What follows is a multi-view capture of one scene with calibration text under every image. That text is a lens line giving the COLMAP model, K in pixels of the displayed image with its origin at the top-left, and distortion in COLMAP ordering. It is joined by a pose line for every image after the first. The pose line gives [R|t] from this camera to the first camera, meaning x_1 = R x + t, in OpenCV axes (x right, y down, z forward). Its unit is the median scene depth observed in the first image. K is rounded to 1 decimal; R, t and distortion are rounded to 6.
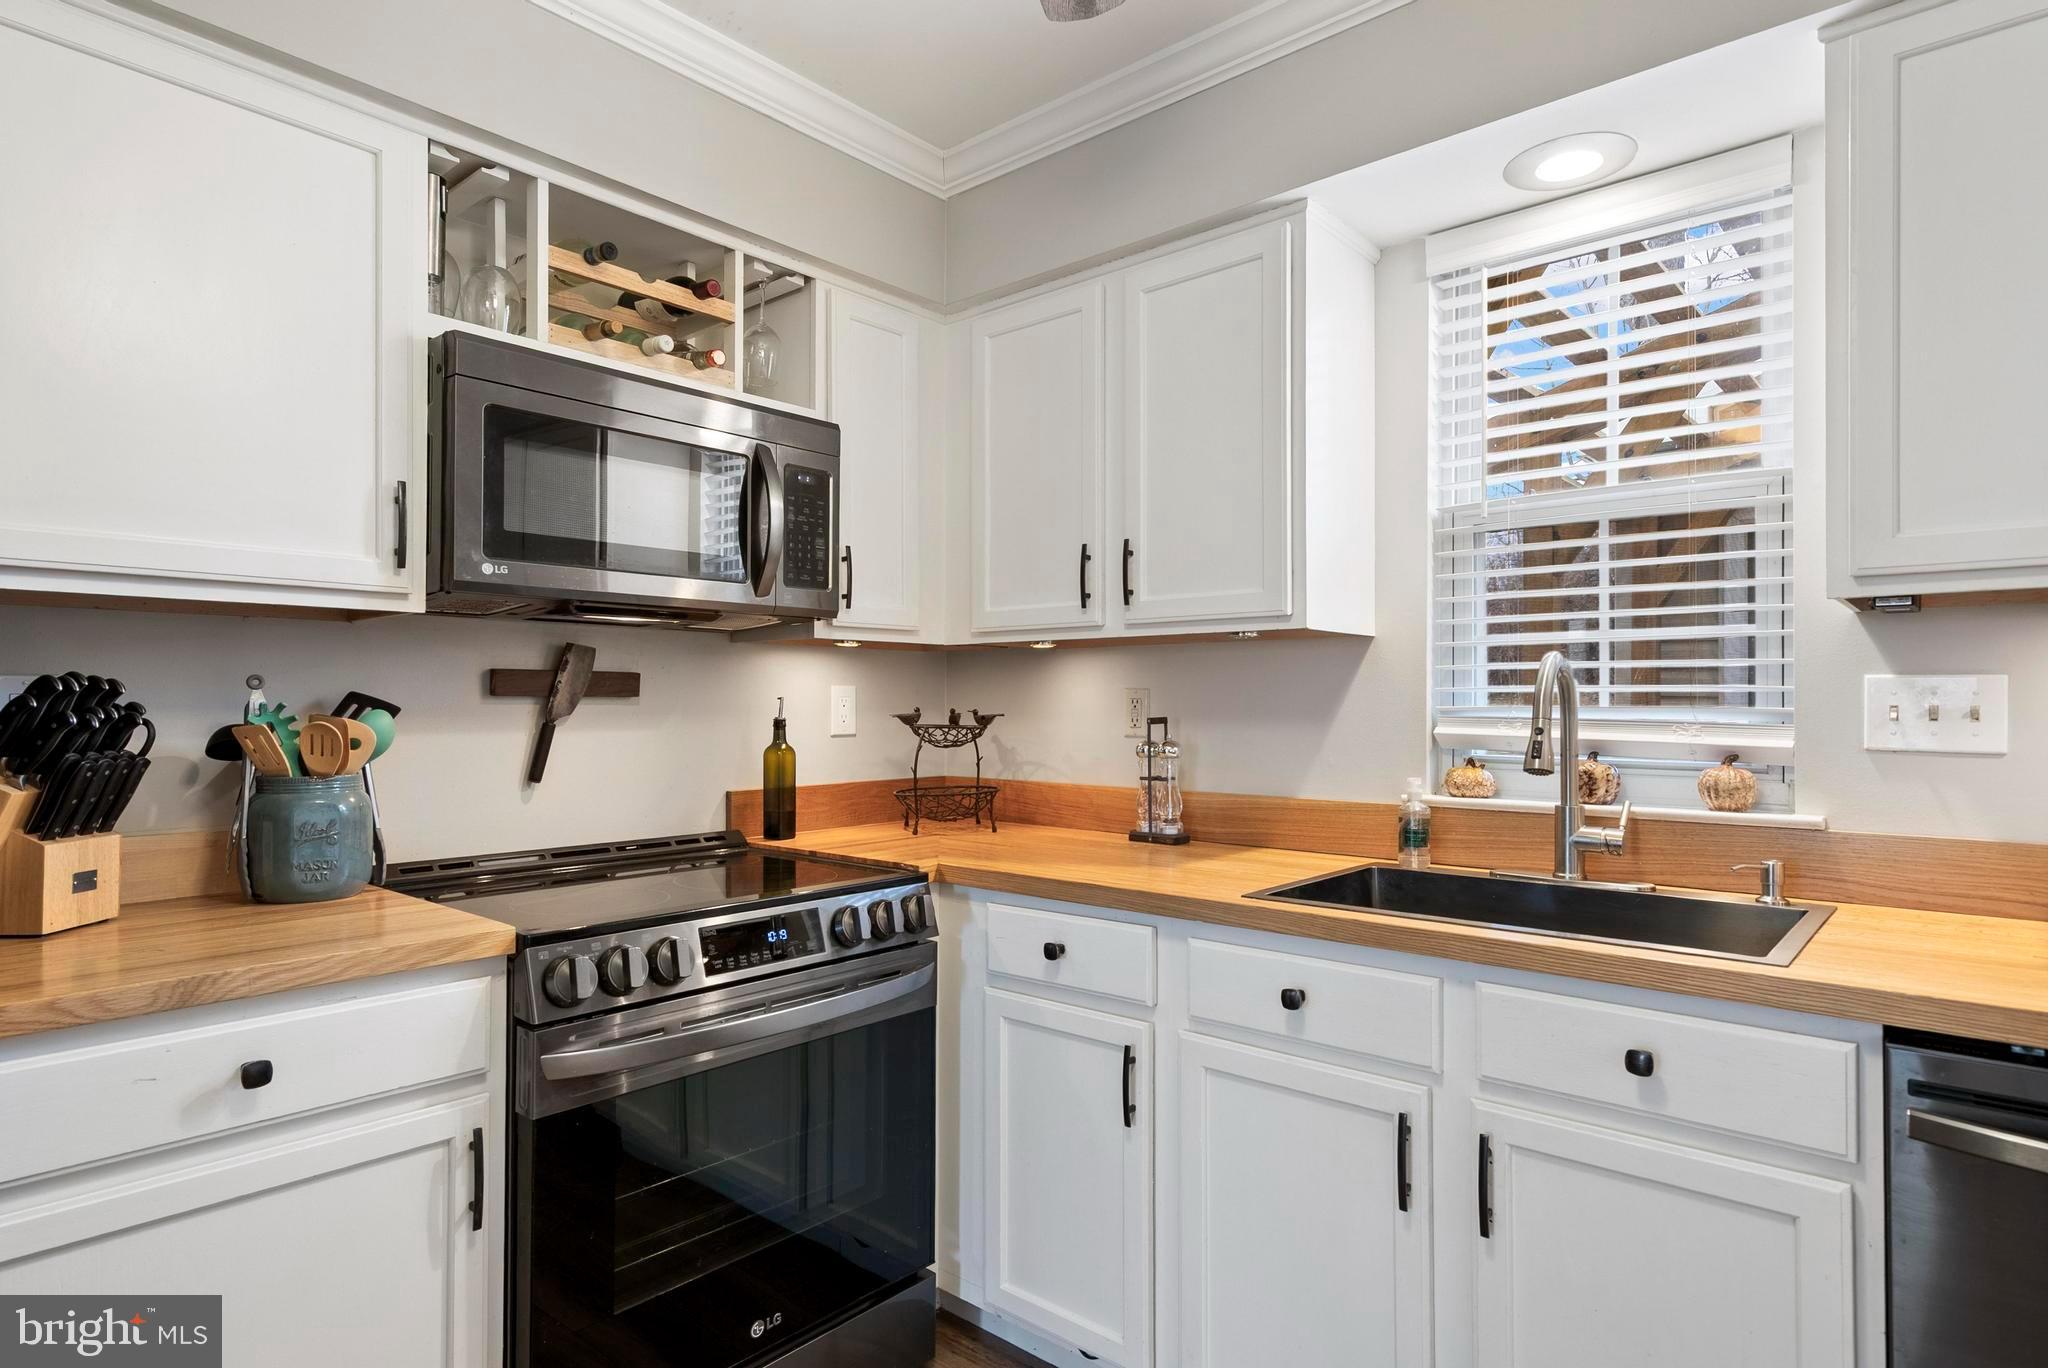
lens RADIAL K [[1112.0, 0, 1023.3], [0, 1112.0, 695.7], [0, 0, 1]] dist [0.006494, 0.001889]
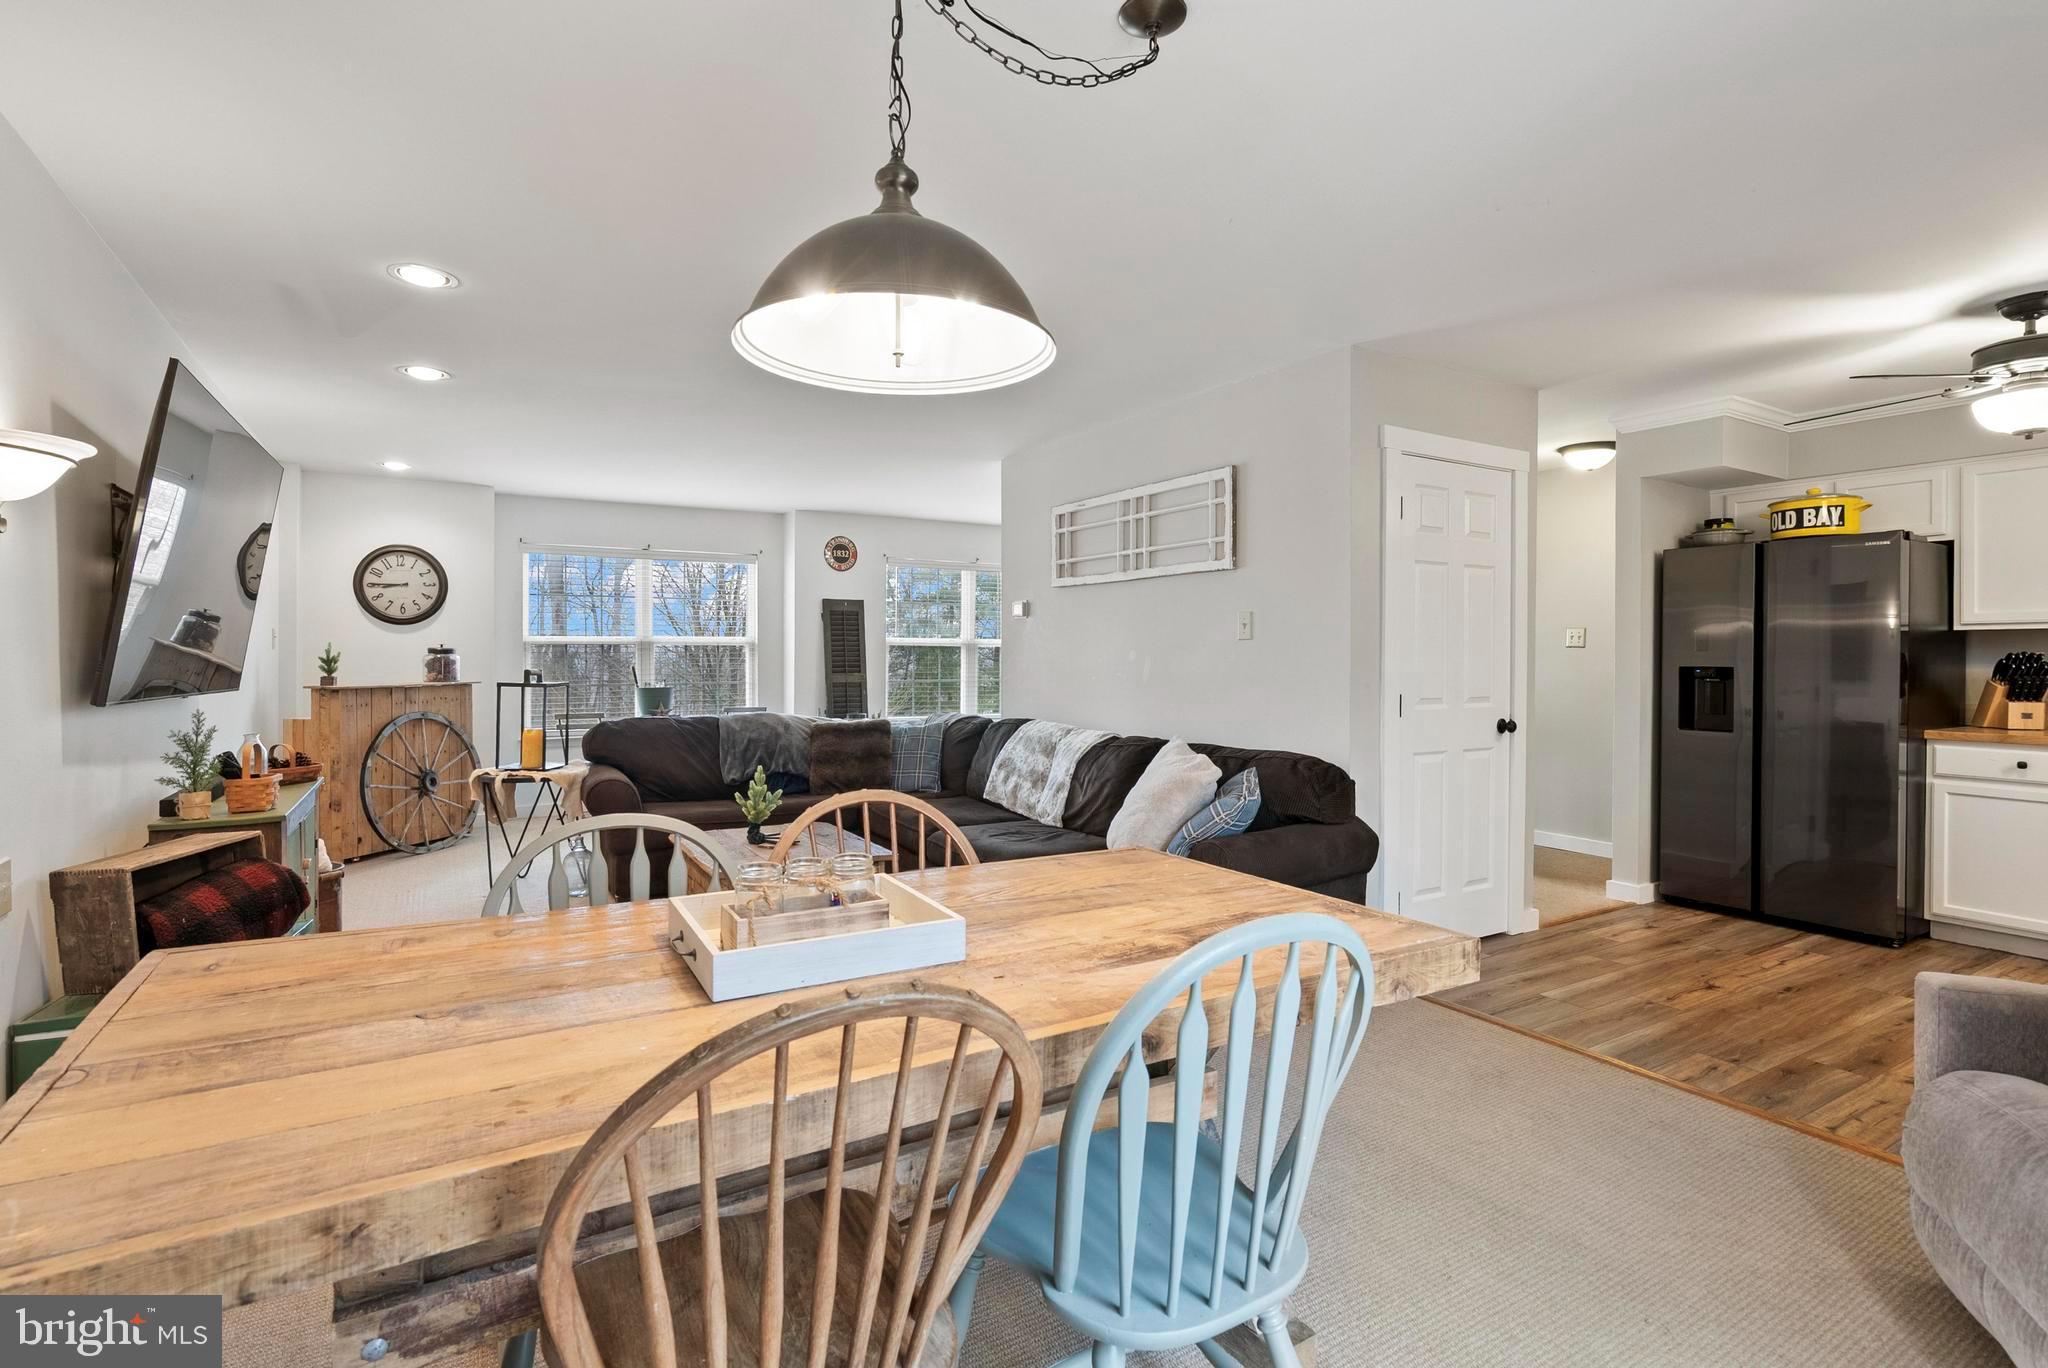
lens RADIAL K [[965.1, 0, 1003.1], [0, 965.1, 660.2], [0, 0, 1]] dist [-0.002015, 0.000782]
pose [[-0.308071, 0.001720, -0.951362, 2.005956], [0.006375, 0.999980, -0.000256, -0.011035], [0.951342, -0.006144, -0.308076, -0.710076]]
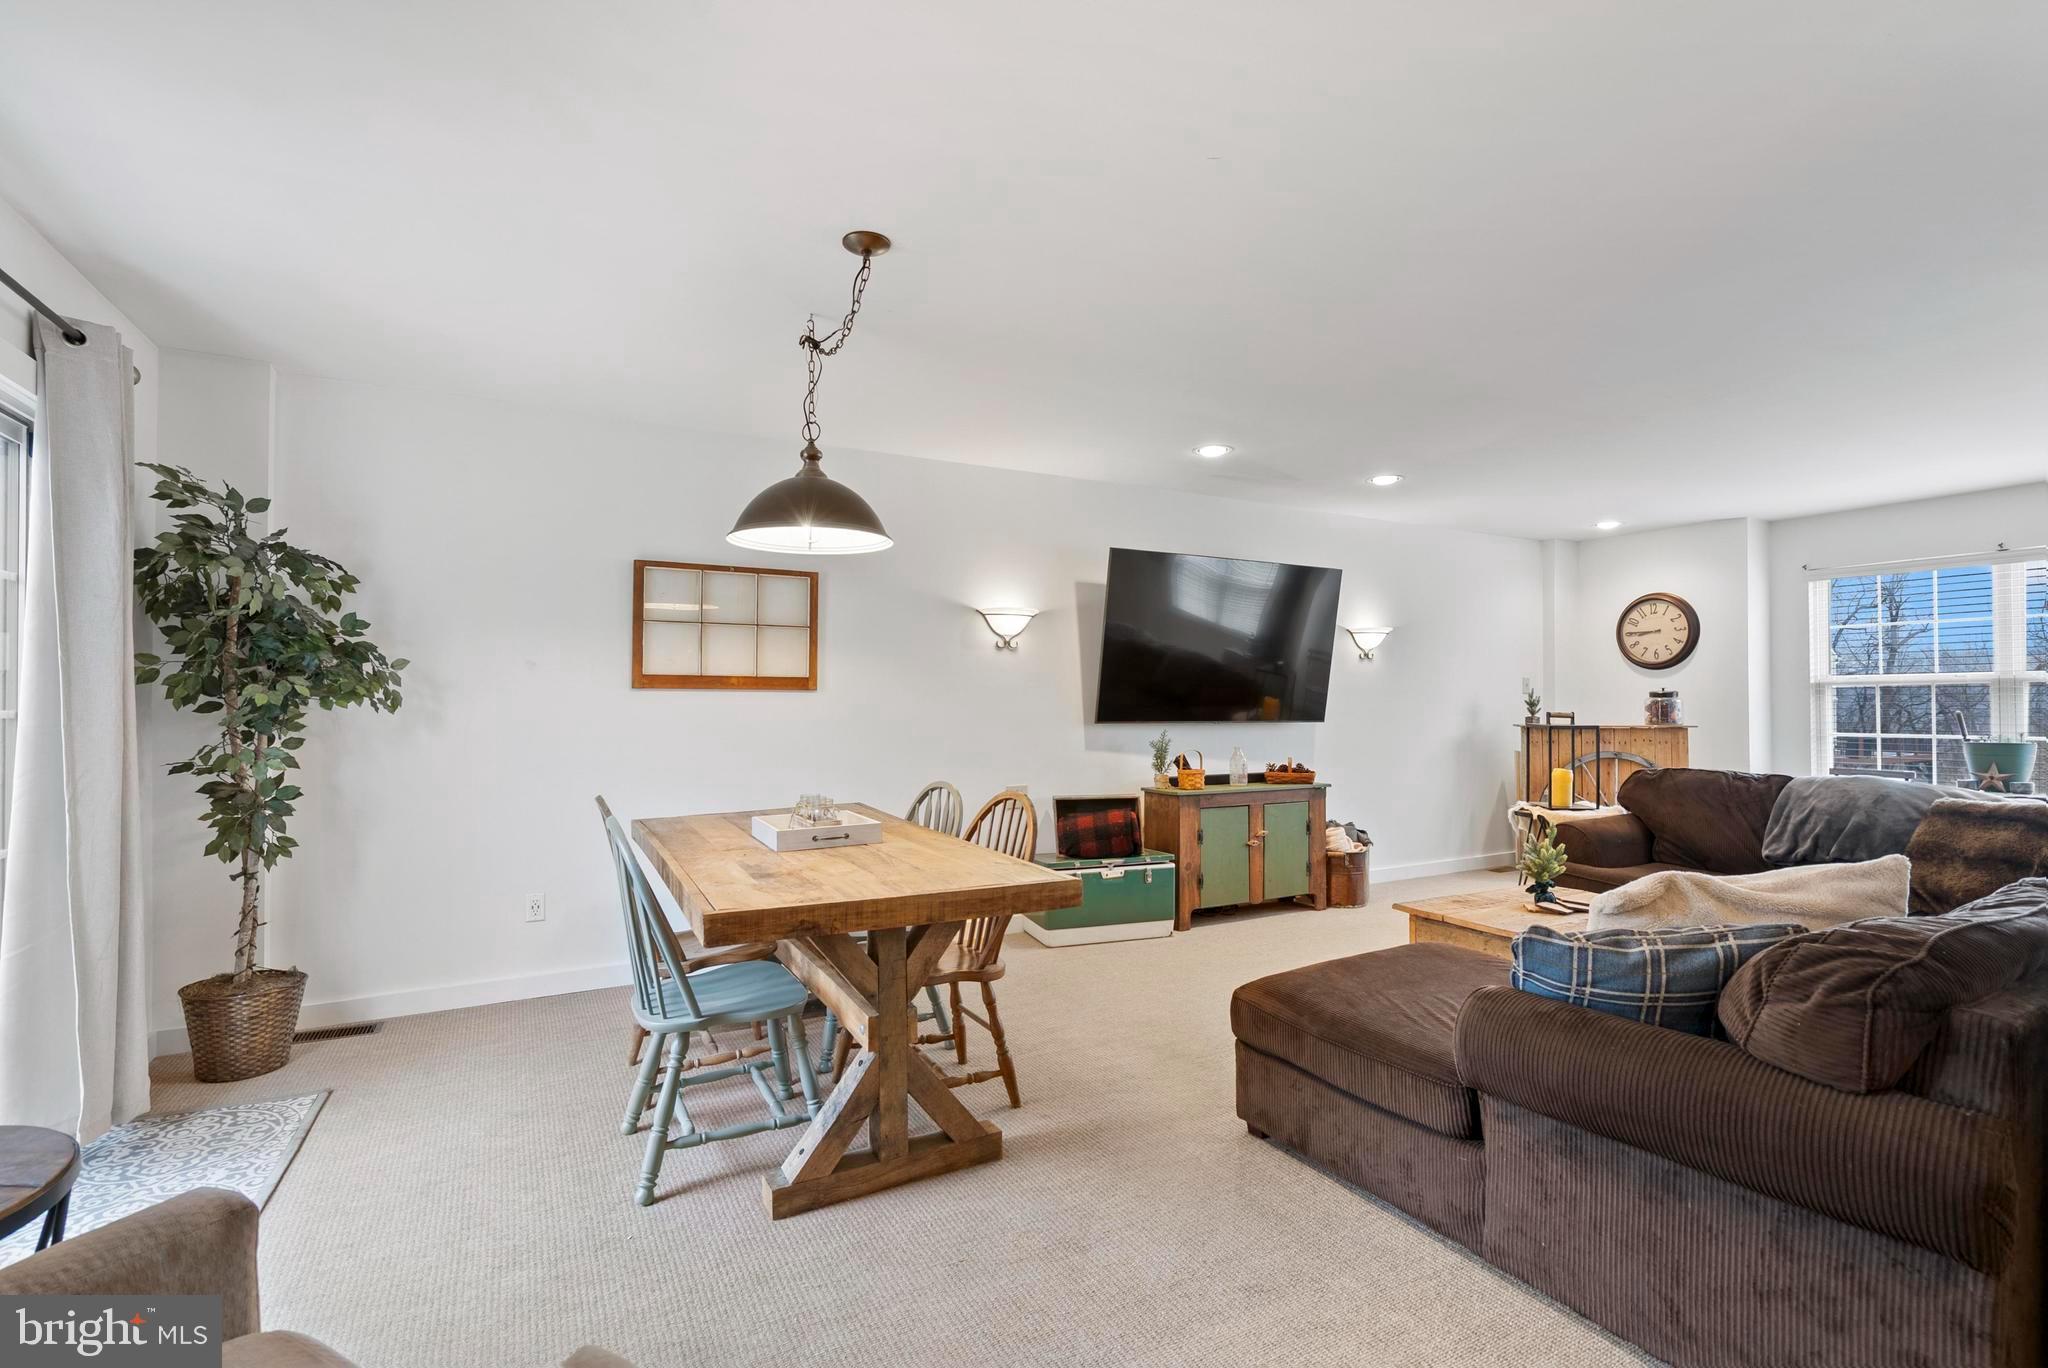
lens RADIAL K [[928.7, 0, 1022.6], [0, 928.7, 690.0], [0, 0, 1]] dist [-0.001208, 0.000797]
pose [[-0.942398, 0.002937, 0.334481, 0.538753], [-0.003769, 0.999805, -0.019397, -0.000123], [-0.334473, -0.019540, -0.942203, 0.192087]]
